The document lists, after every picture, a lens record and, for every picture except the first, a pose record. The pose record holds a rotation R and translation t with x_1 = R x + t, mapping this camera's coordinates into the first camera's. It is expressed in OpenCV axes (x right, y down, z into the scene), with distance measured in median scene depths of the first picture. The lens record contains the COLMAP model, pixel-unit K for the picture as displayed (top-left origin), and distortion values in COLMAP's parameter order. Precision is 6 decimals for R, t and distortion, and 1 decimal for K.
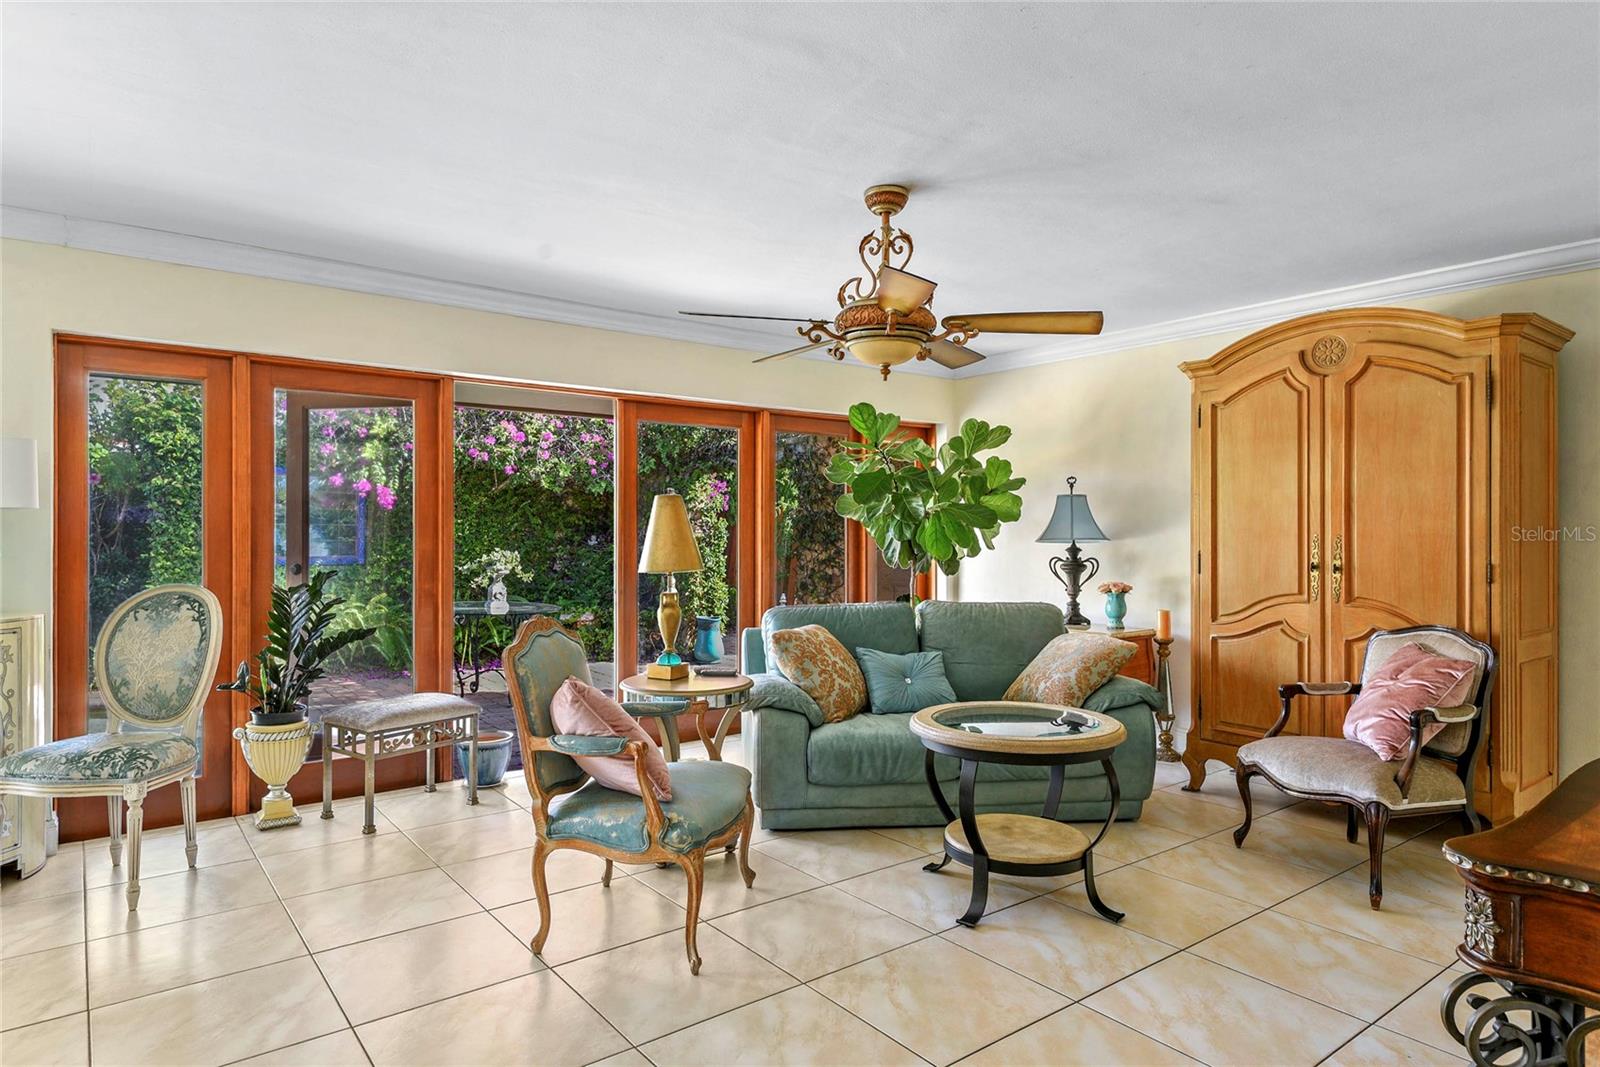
lens RADIAL K [[896.3, 0, 800.0], [0, 896.3, 533.5], [0, 0, 1]] dist [0.025714, -0.000044]
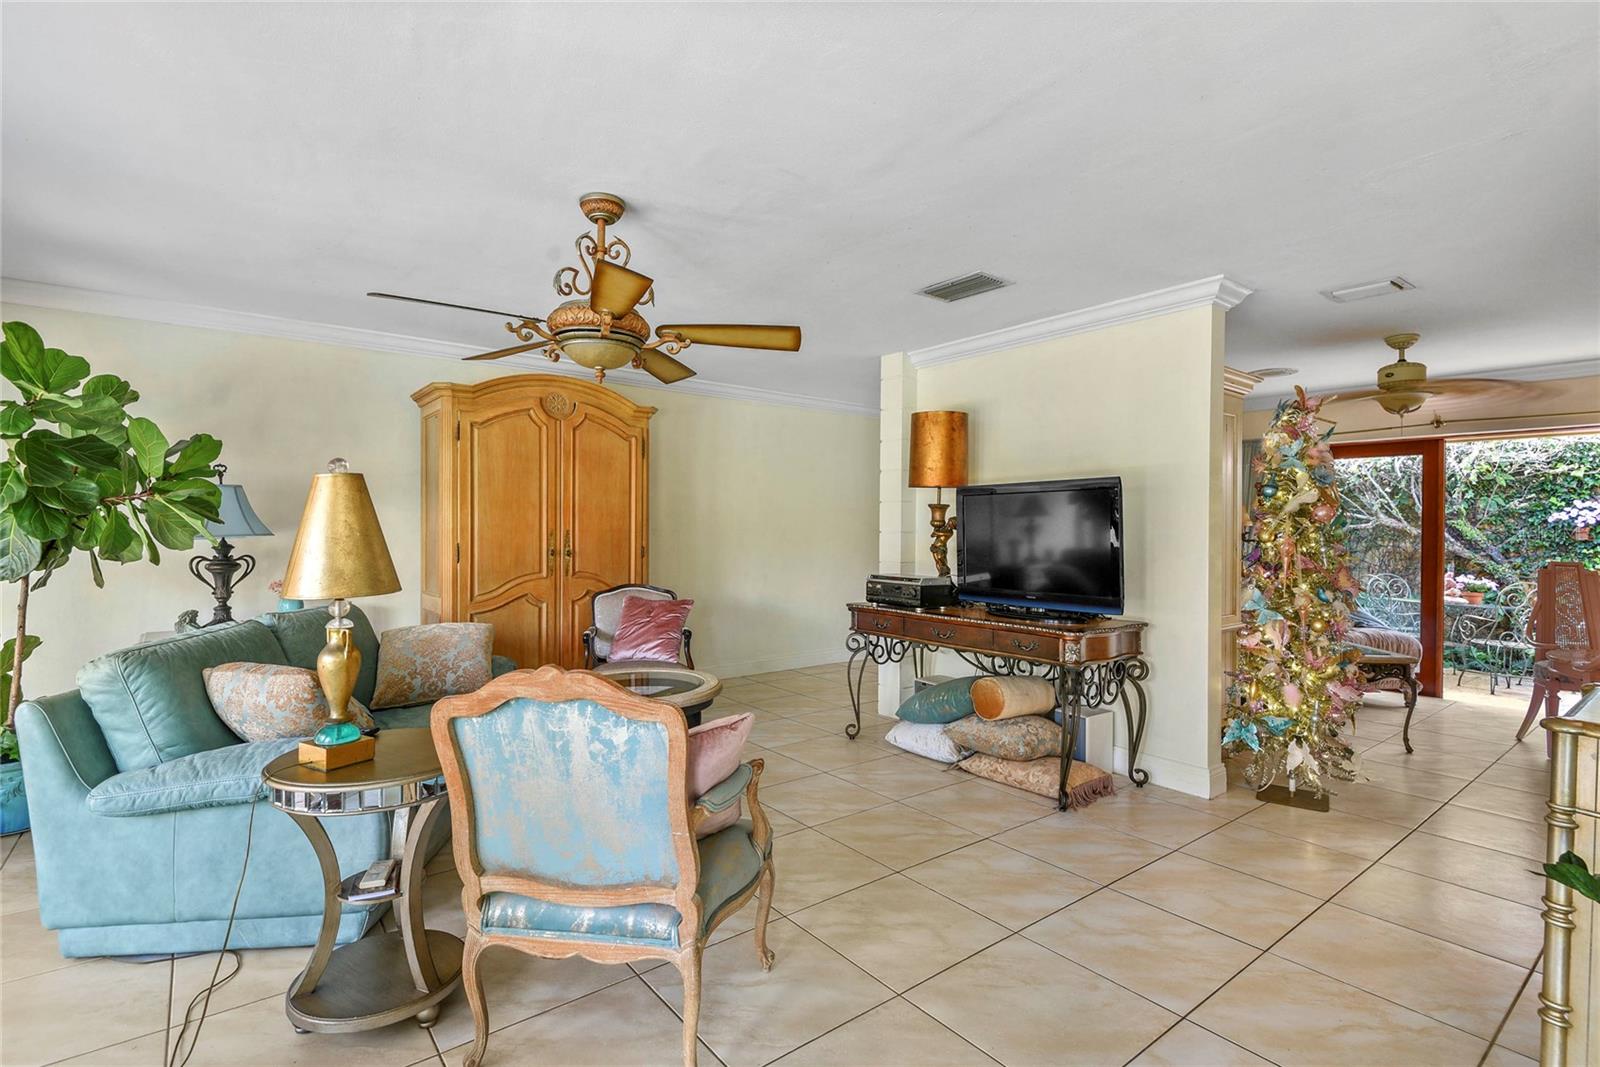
lens RADIAL K [[733.2, 0, 800.0], [0, 733.2, 533.5], [0, 0, 1]] dist [-0.000560, -0.000349]
pose [[0.028826, -0.008588, 0.999548, -0.560679], [-0.001558, 0.999961, 0.008637, -0.003546], [-0.999583, -0.001806, 0.028812, 0.568372]]
